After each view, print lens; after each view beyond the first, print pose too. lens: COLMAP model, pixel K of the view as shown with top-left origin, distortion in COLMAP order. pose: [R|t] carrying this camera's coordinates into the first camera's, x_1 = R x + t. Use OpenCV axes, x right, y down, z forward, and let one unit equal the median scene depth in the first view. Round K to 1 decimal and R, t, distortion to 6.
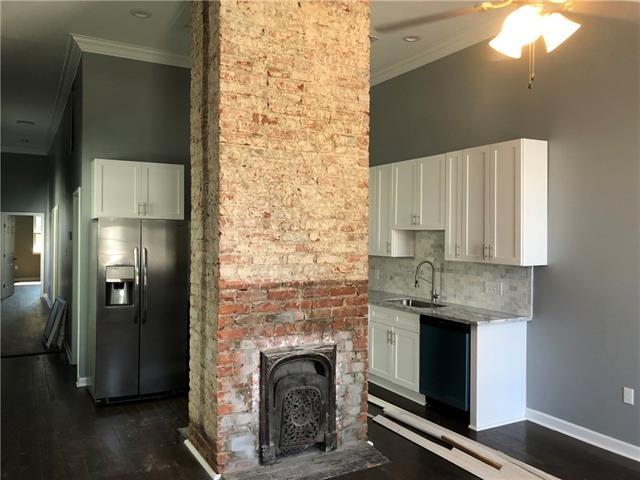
lens RADIAL K [[534.9, 0, 319.7], [0, 534.9, 239.6], [0, 0, 1]] dist [0.043296, -0.041022]
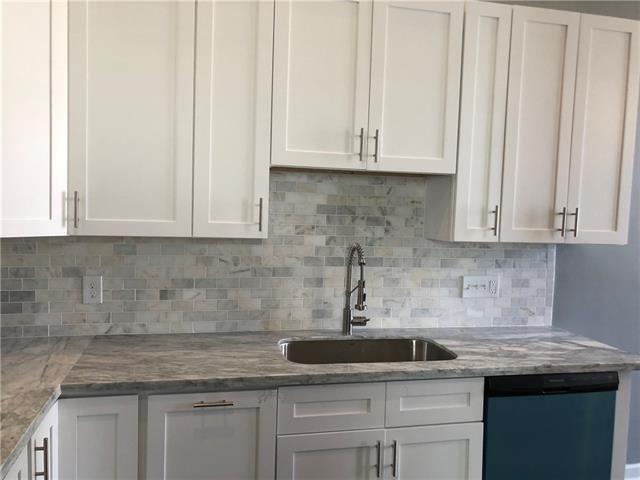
lens RADIAL K [[534.9, 0, 334.3], [0, 534.9, 230.1], [0, 0, 1]] dist [0.043296, -0.041022]
pose [[0.285557, -0.052371, 0.956930, -0.223000], [-0.019670, 0.997975, 0.060487, 0.002651], [-0.958160, -0.036096, 0.283948, 0.928344]]
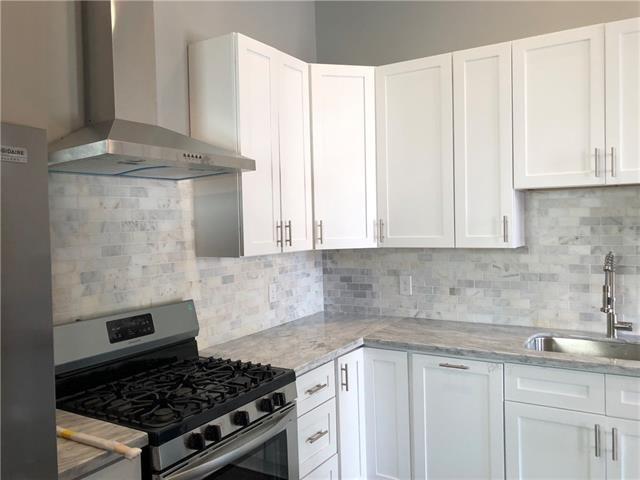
lens RADIAL K [[534.9, 0, 323.5], [0, 534.9, 236.8], [0, 0, 1]] dist [0.043296, -0.041022]
pose [[0.867098, -0.056333, 0.494942, -0.253272], [0.044590, 0.998374, 0.035514, -0.001892], [-0.496138, -0.008724, 0.868200, 0.745779]]
